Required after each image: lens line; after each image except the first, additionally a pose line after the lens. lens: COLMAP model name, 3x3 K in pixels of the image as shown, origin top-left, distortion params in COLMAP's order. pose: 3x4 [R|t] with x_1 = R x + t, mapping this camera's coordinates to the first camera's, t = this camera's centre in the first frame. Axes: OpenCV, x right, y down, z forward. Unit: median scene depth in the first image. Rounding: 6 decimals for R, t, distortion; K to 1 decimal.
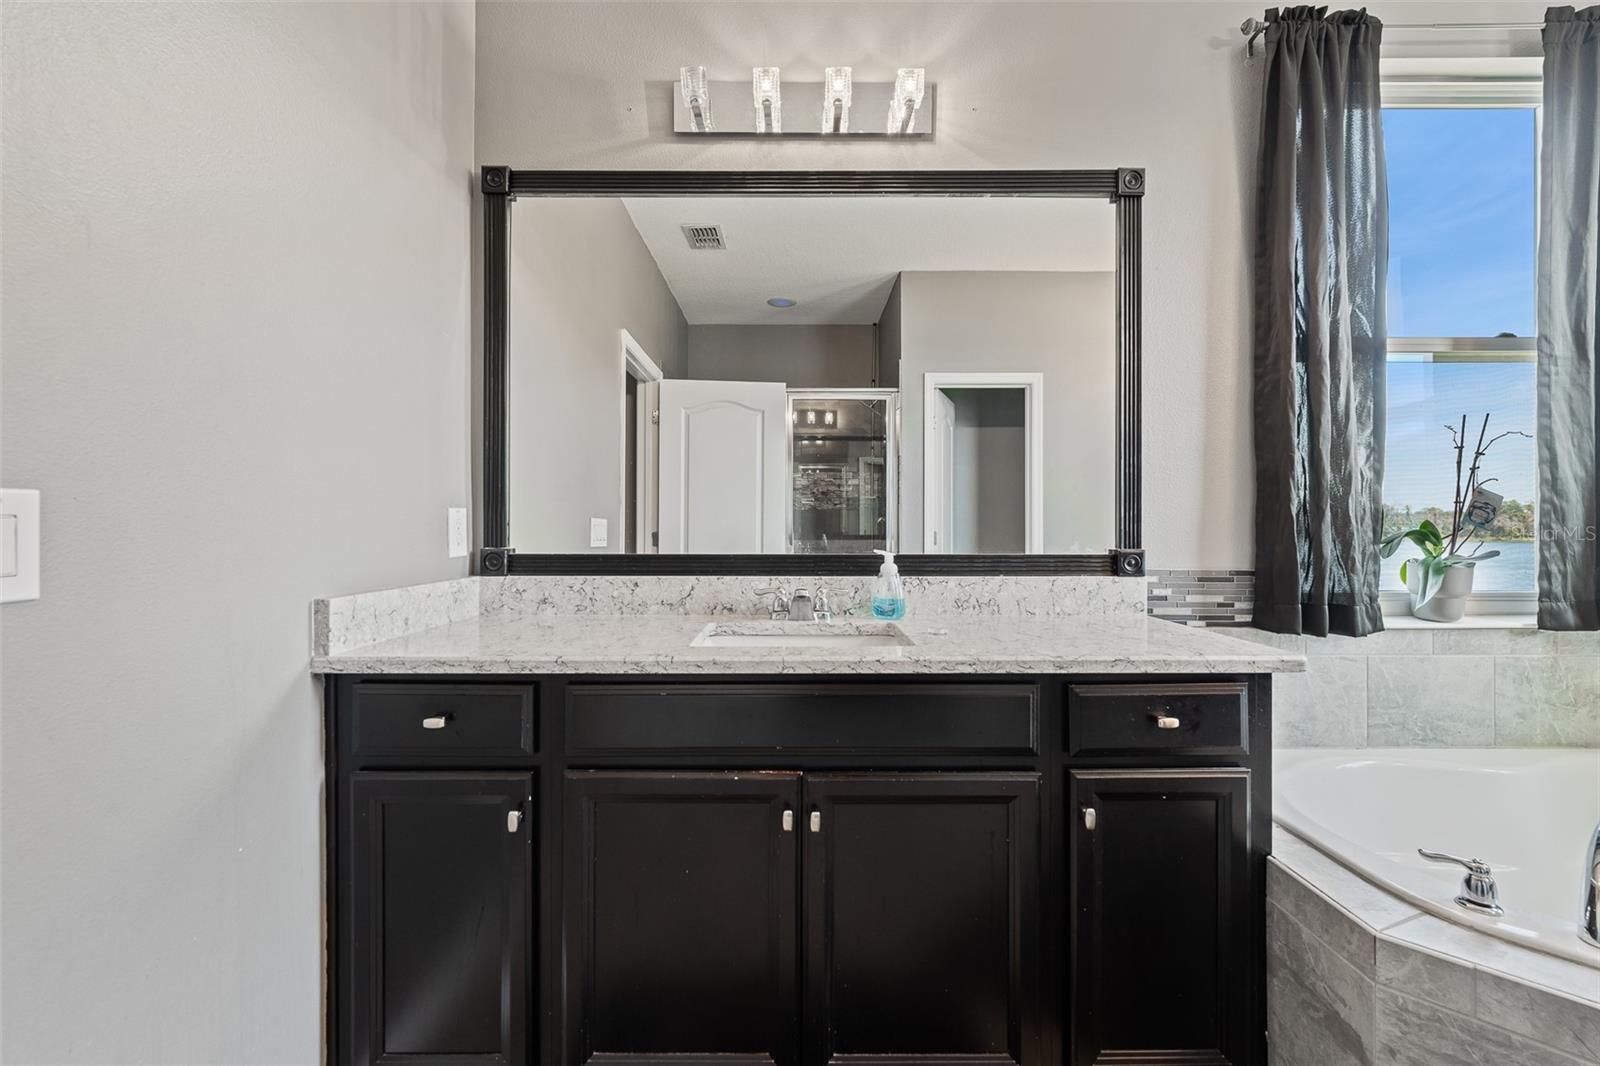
lens RADIAL K [[647.4, 0, 800.8], [0, 647.4, 523.4], [0, 0, 1]] dist [-0.001018, 0.000340]
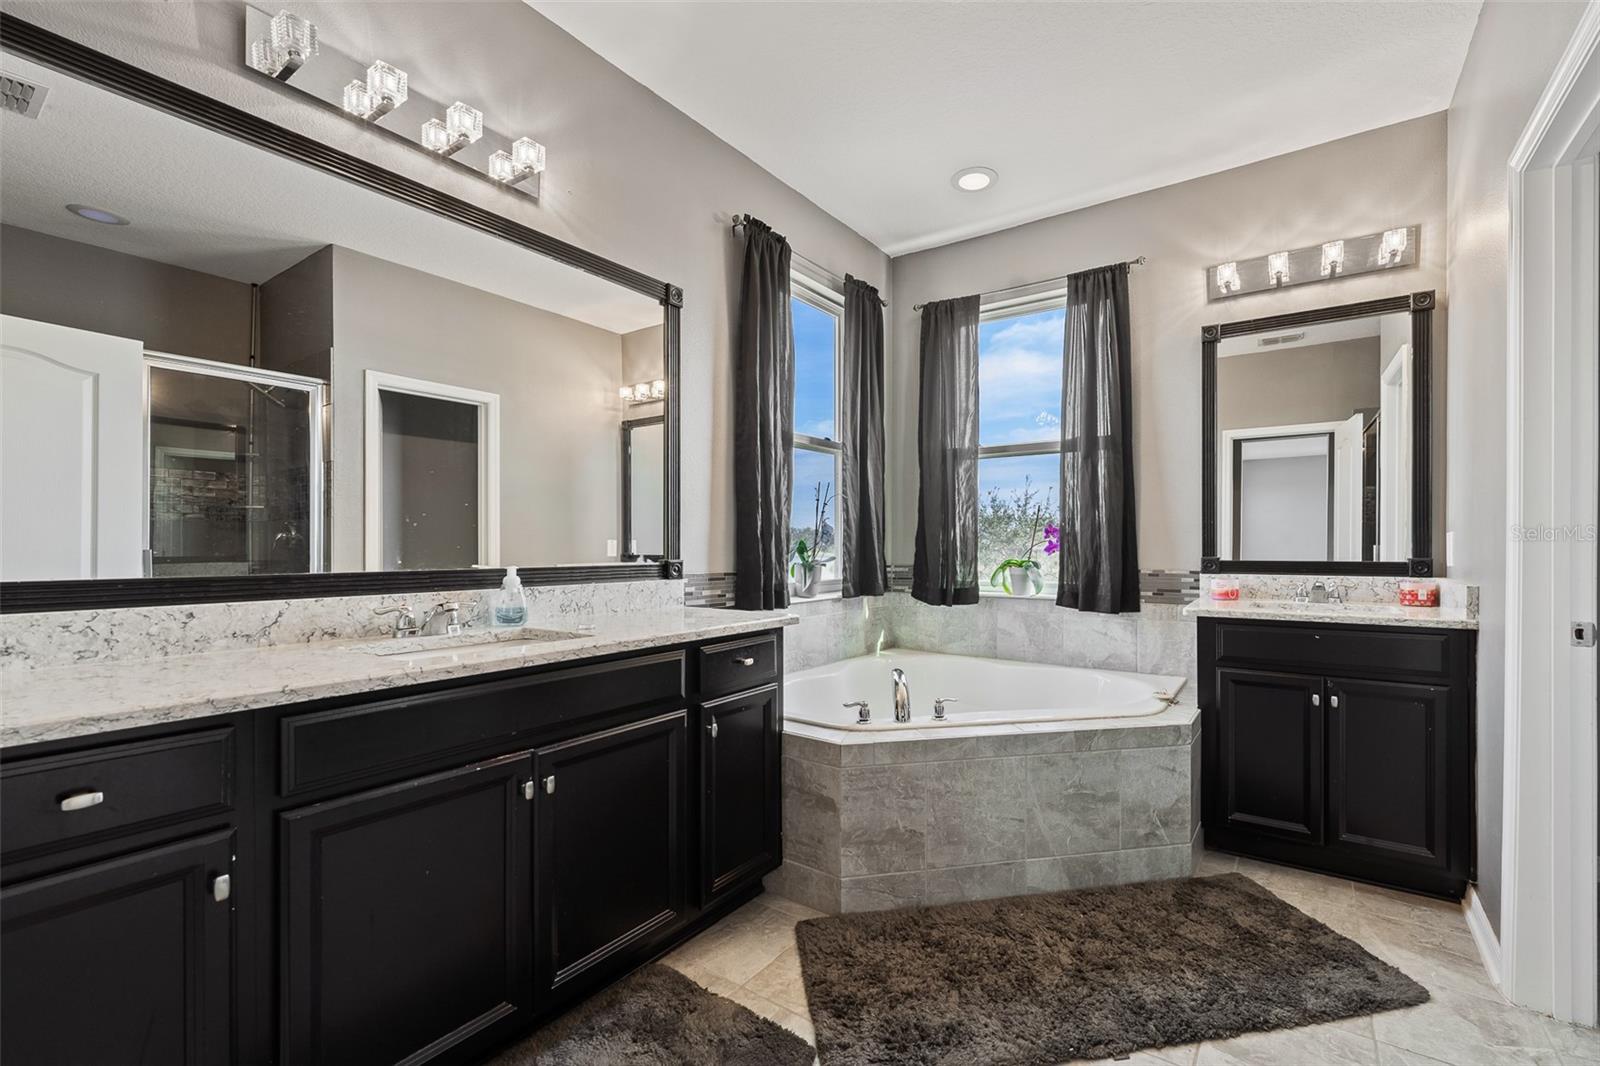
lens RADIAL K [[653.8, 0, 832.1], [0, 653.8, 537.8], [0, 0, 1]] dist [-0.001259, -0.000410]
pose [[0.585308, 0.009469, 0.810756, -0.434881], [-0.004774, 0.999955, -0.008233, 0.002621], [-0.810797, 0.000949, 0.585327, -0.098089]]
